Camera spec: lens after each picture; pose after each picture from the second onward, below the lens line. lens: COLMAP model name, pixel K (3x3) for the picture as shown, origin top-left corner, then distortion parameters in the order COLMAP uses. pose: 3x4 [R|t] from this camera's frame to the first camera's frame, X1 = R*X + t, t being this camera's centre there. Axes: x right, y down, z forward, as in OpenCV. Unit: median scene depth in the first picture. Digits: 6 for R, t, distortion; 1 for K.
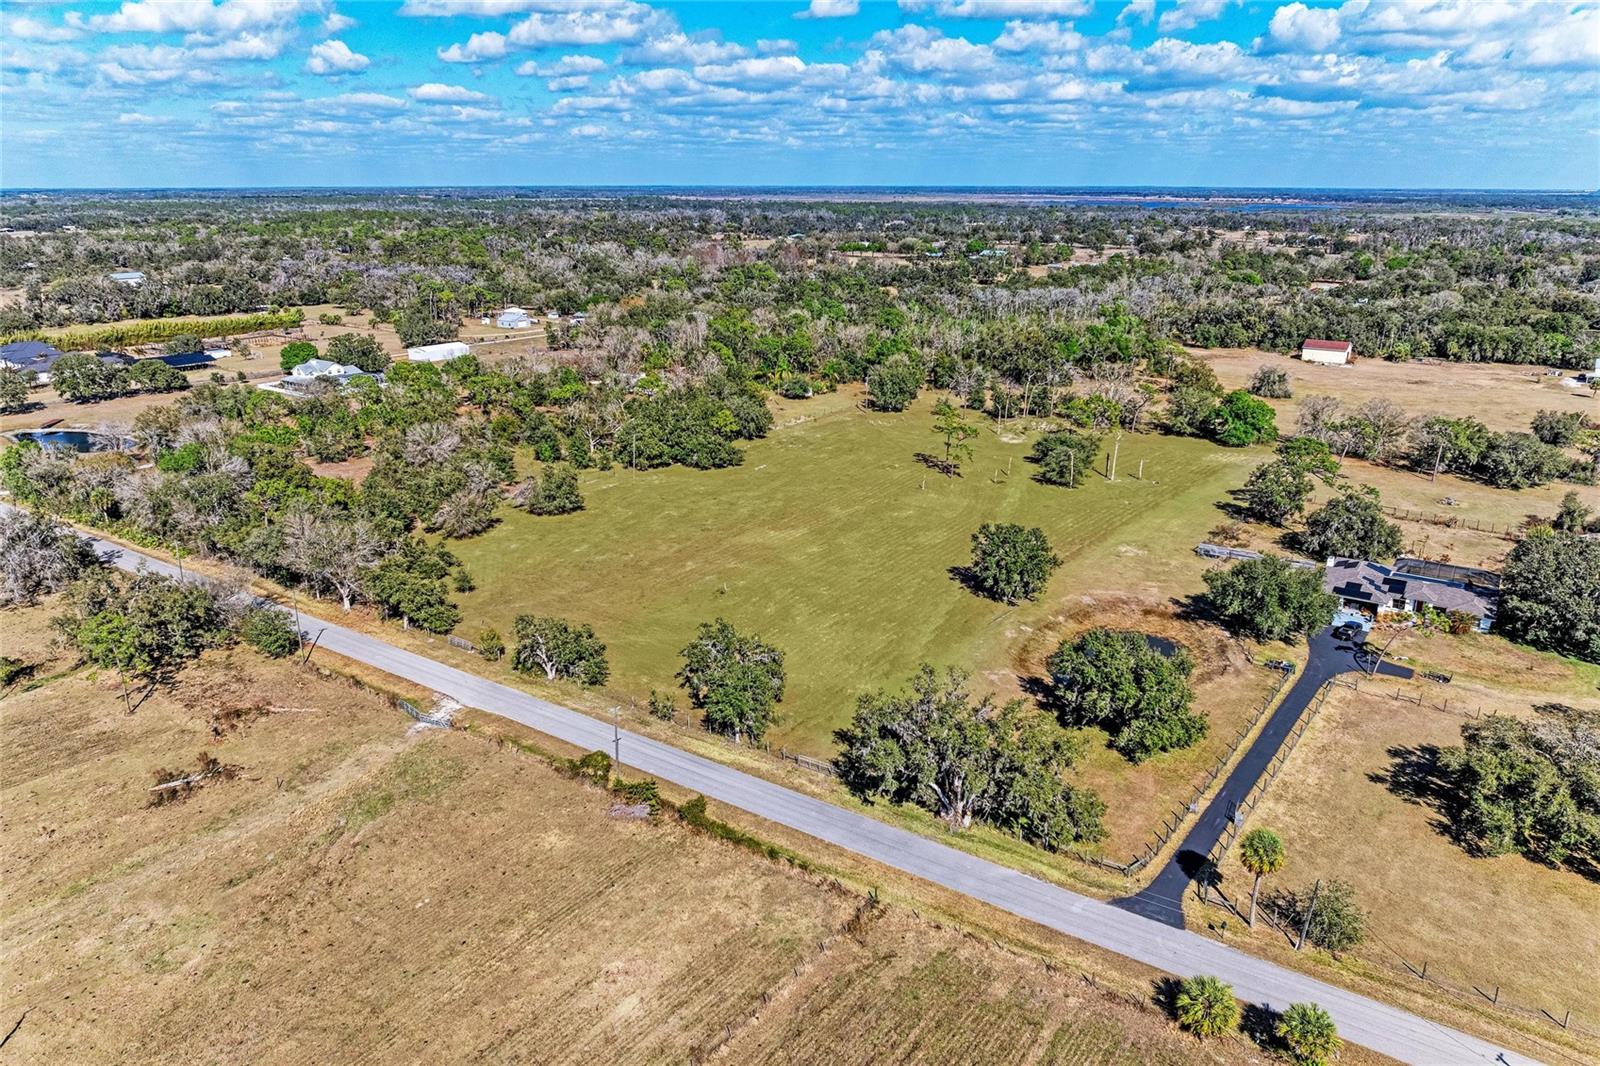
lens RADIAL K [[1120.0, 0, 811.3], [0, 1120.0, 535.3], [0, 0, 1]] dist [-0.010123, -0.005057]
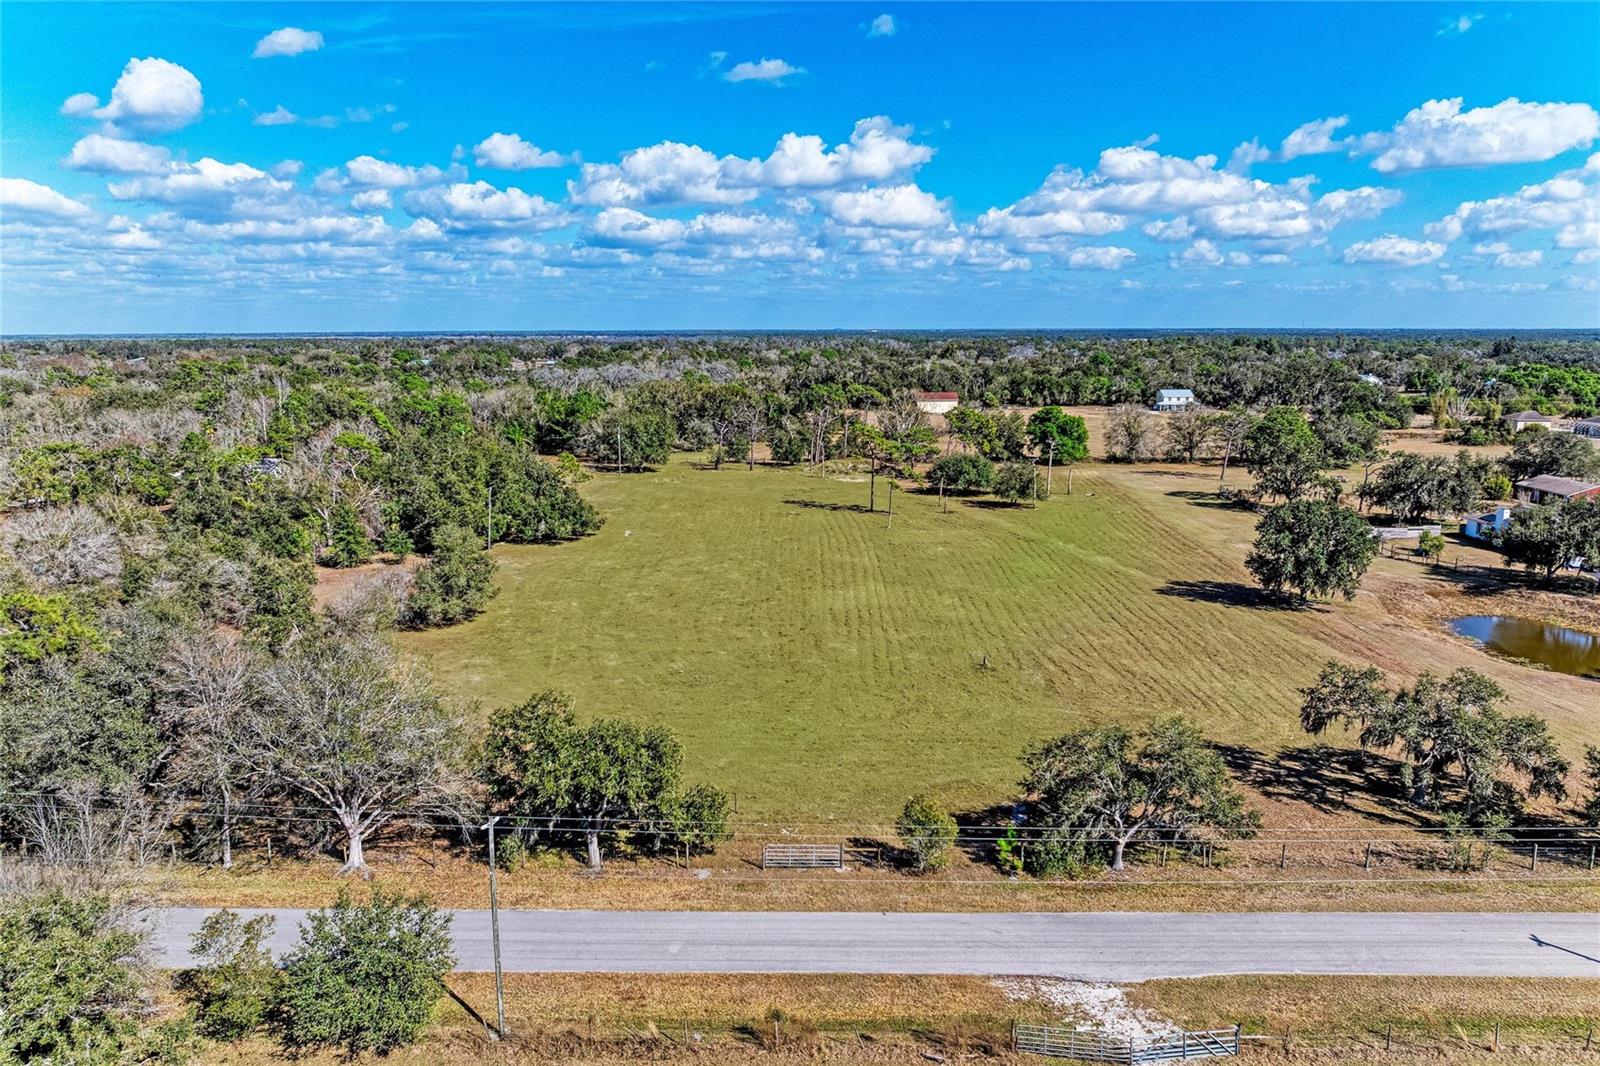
lens RADIAL K [[1120.0, 0, 811.3], [0, 1120.0, 535.3], [0, 0, 1]] dist [-0.010123, -0.005057]
pose [[0.828272, -0.105811, 0.550245, -0.446512], [0.171675, 0.982703, -0.069448, 0.007419], [-0.533379, 0.151985, 0.832111, 0.539892]]
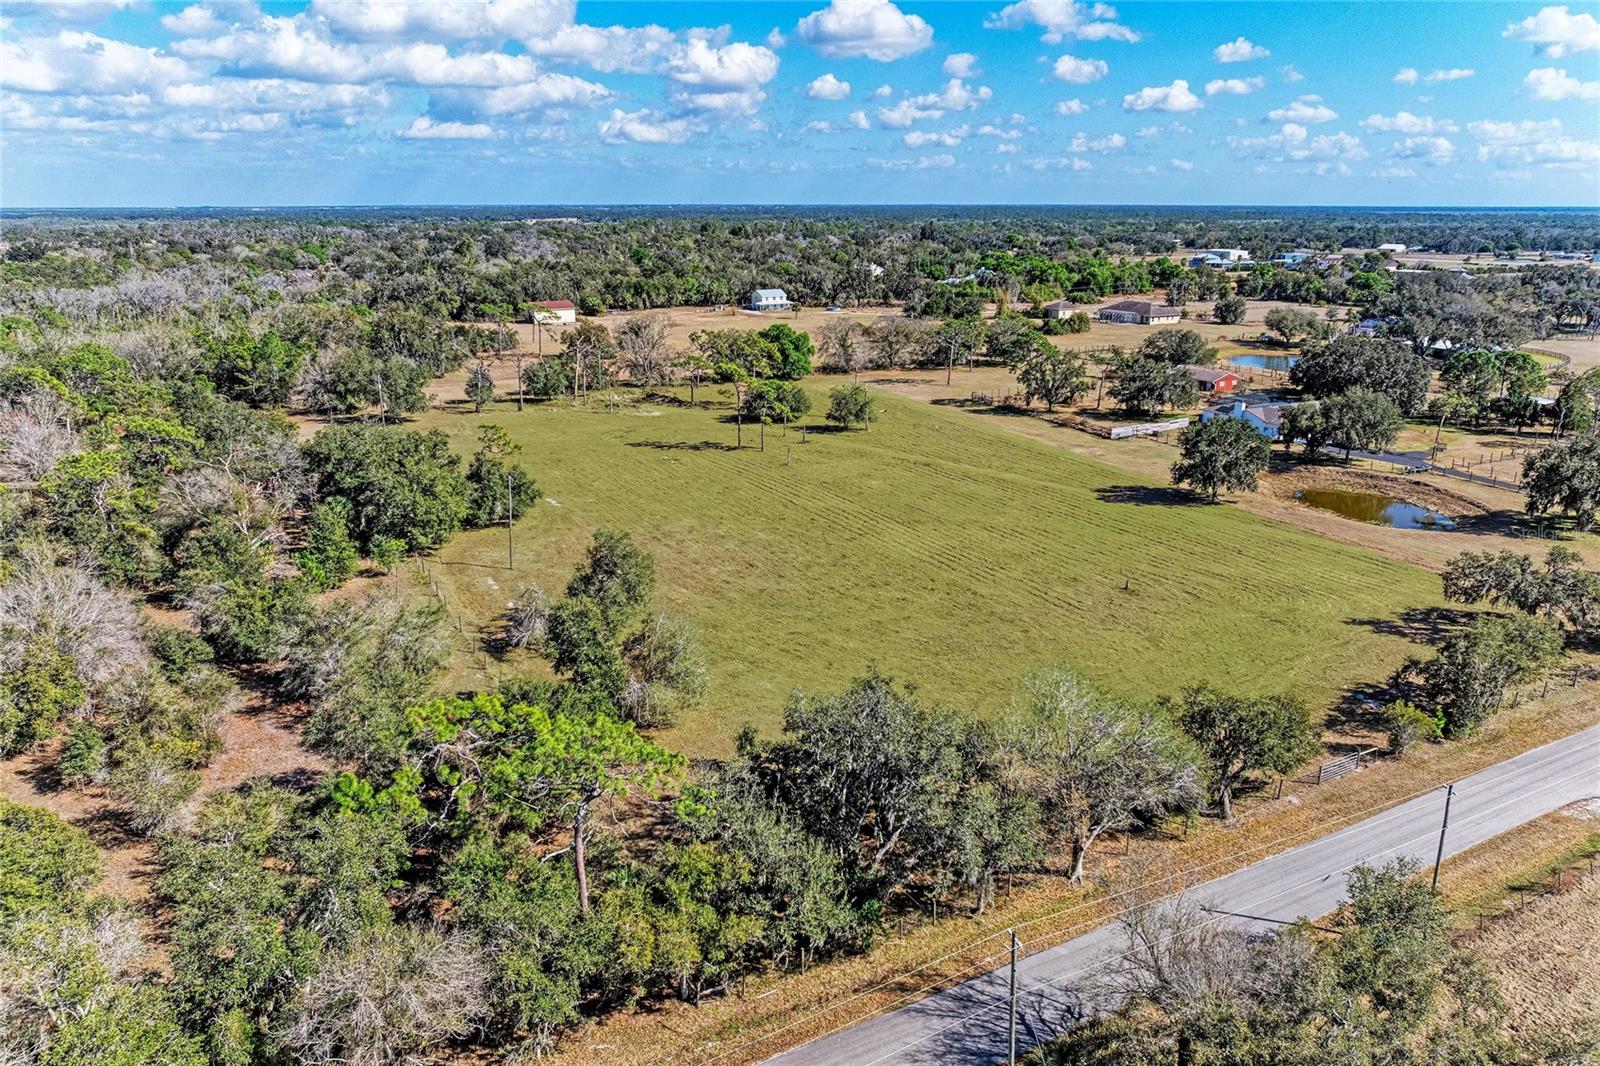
lens RADIAL K [[1120.0, 0, 811.3], [0, 1120.0, 535.3], [0, 0, 1]] dist [-0.010123, -0.005057]
pose [[0.443970, -0.257683, 0.858190, -0.736122], [0.269302, 0.951850, 0.146487, -0.136630], [-0.854615, 0.166076, 0.491987, 0.802773]]
